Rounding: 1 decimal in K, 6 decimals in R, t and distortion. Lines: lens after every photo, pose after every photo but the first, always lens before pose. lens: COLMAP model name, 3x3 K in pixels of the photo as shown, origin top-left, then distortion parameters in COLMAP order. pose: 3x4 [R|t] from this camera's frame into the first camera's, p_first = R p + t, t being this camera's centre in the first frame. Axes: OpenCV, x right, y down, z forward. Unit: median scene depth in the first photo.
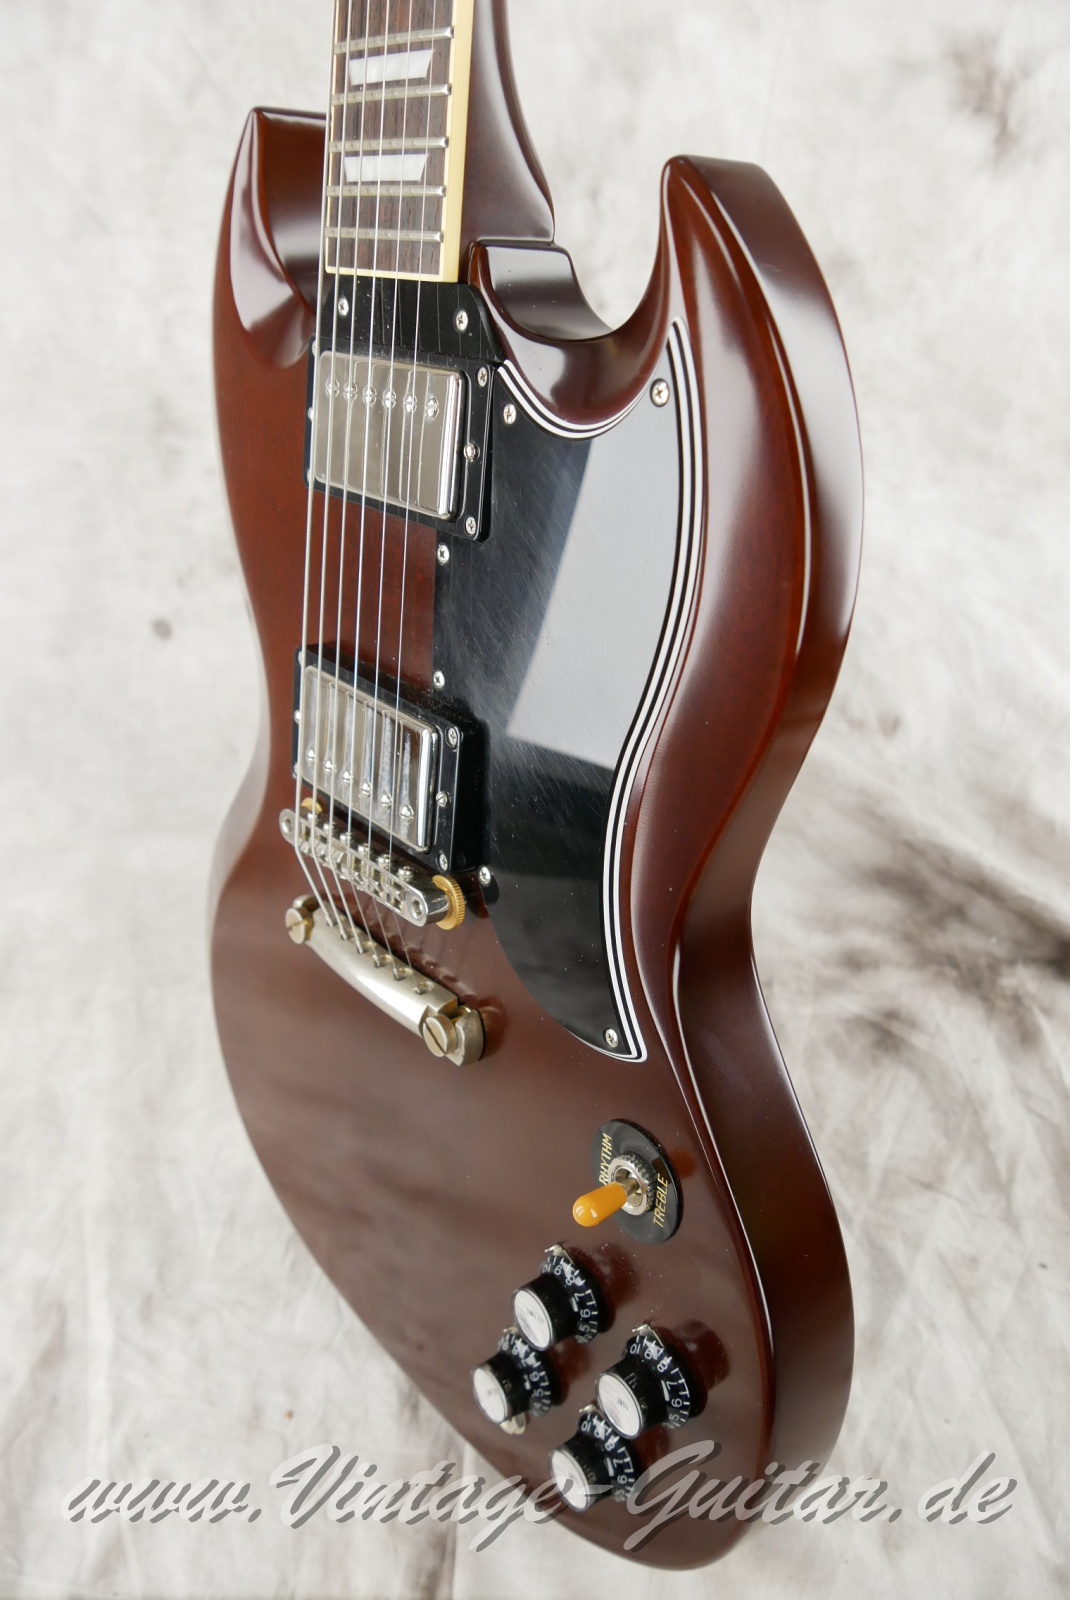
lens RADIAL K [[1364.8, 0, 530.9], [0, 1364.8, 793.2], [0, 0, 1]] dist [-0.054701, 0.028054]
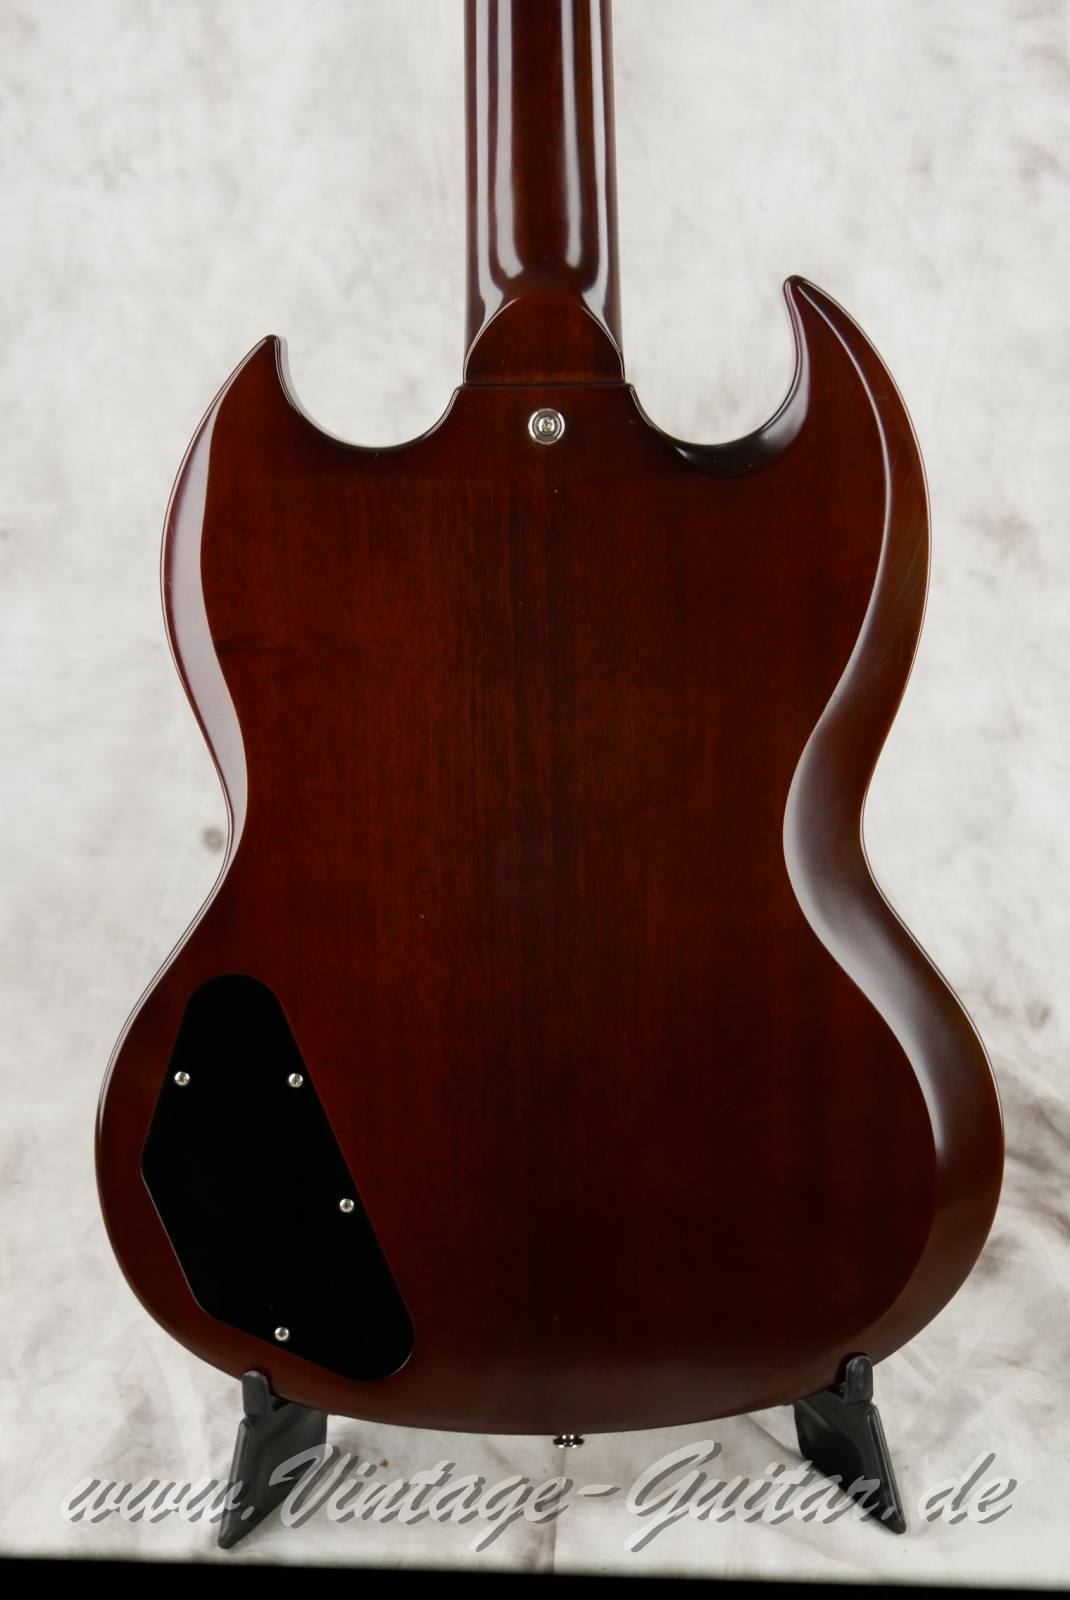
lens RADIAL K [[3026.5, 0, 521.9], [0, 3026.5, 796.0], [0, 0, 1]] dist [0.002703, 0.042634]
pose [[0.994335, 0.106286, -0.001291, -0.088296], [-0.102007, 0.950748, -0.292699, 0.458362], [-0.029882, 0.291173, 0.956204, -0.989990]]
